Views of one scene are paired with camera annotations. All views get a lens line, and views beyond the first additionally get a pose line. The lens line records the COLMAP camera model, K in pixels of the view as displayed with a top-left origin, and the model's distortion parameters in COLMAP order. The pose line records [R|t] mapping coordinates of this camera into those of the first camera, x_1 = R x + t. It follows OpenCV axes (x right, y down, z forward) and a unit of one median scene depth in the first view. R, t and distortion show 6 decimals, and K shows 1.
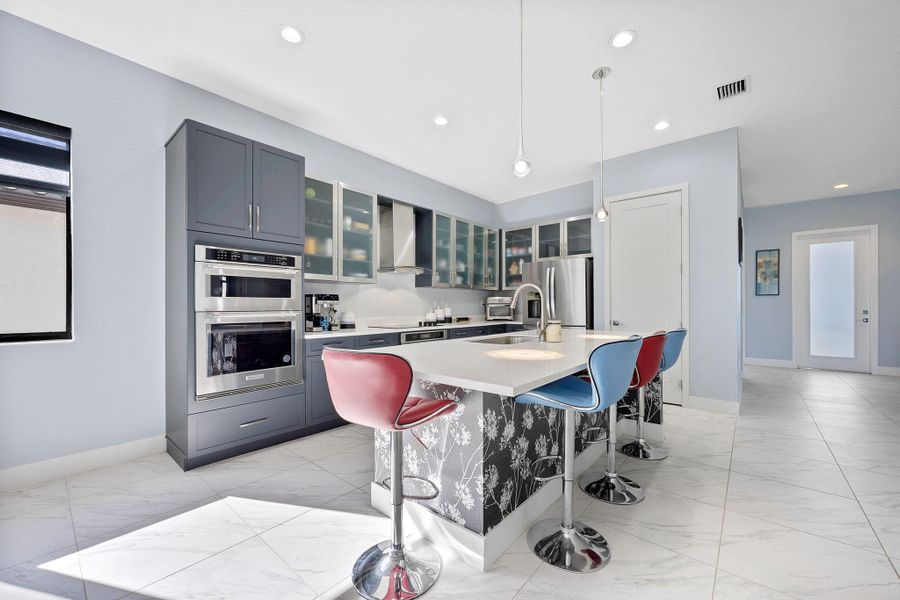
lens RADIAL K [[356.8, 0, 453.8], [0, 356.8, 307.1], [0, 0, 1]] dist [-0.001321, -0.000003]
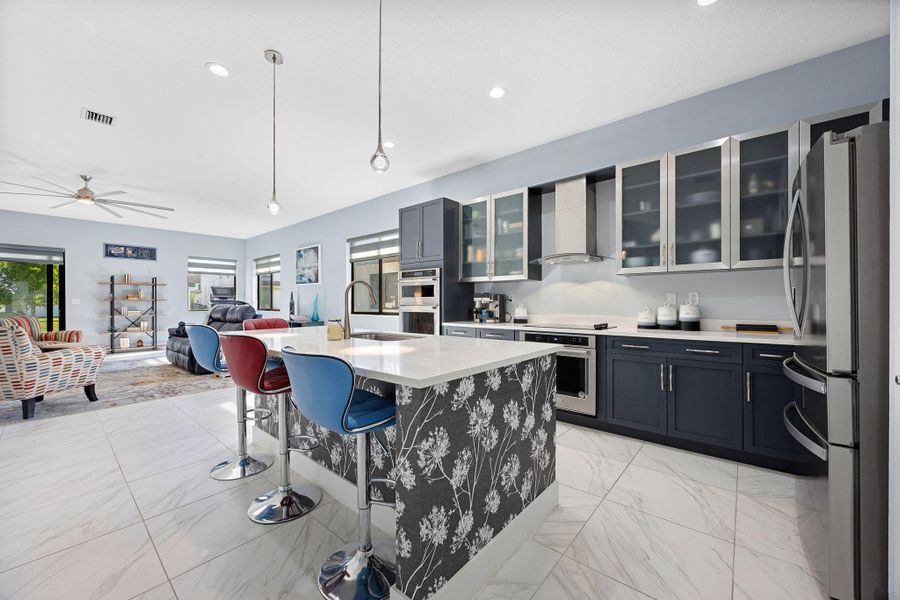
lens RADIAL K [[346.8, 0, 452.7], [0, 346.8, 303.1], [0, 0, 1]] dist [-0.004159, -0.000057]
pose [[-0.011802, 0.005218, -0.999917, 0.564140], [-0.000343, 0.999986, 0.005222, -0.003704], [0.999930, 0.000405, -0.011800, 0.615385]]
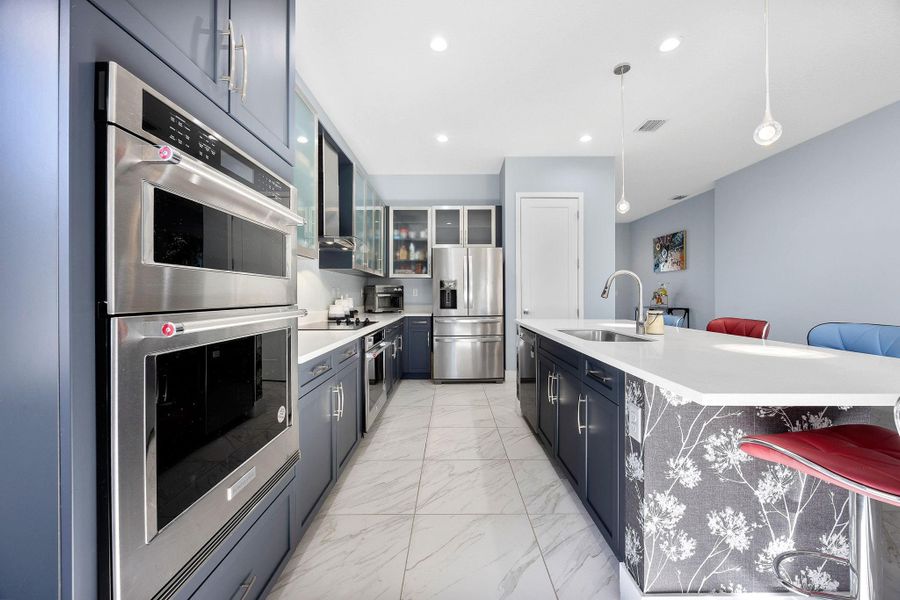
lens RADIAL K [[345.5, 0, 451.9], [0, 345.5, 298.0], [0, 0, 1]] dist [-0.004674, -0.000078]
pose [[0.765940, -0.002644, 0.642906, -0.320359], [0.000693, 0.999994, 0.003286, 0.000220], [-0.642912, -0.002071, 0.765938, 0.297048]]
